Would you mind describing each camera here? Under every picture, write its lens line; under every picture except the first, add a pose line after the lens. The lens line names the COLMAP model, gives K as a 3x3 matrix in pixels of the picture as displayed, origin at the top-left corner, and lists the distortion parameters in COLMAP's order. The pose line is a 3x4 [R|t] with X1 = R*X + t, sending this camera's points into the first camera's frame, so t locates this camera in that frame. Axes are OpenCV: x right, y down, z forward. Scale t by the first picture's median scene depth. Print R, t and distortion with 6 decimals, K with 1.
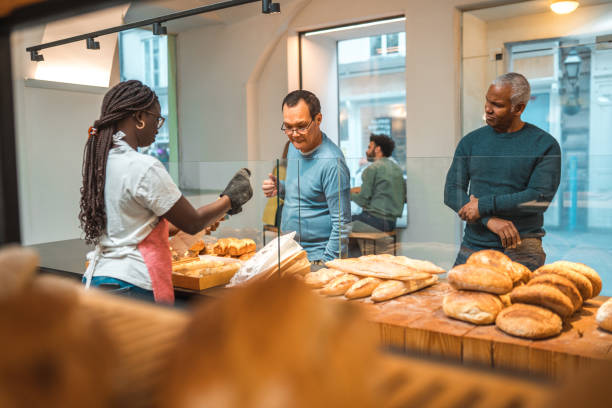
lens RADIAL K [[595.3, 0, 319.7], [0, 595.3, 203.0], [0, 0, 1]] dist [-0.008047, -0.005135]
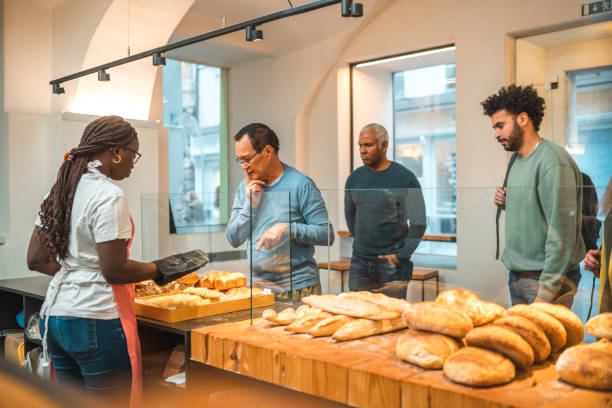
lens RADIAL K [[624.8, 0, 329.4], [0, 624.8, 205.6], [0, 0, 1]] dist [-0.015778, 0.006045]
pose [[0.991741, 0.011718, -0.127723, 0.182087], [-0.019422, 0.998055, -0.059235, 0.010940], [0.126780, 0.061226, 0.990039, 0.014368]]
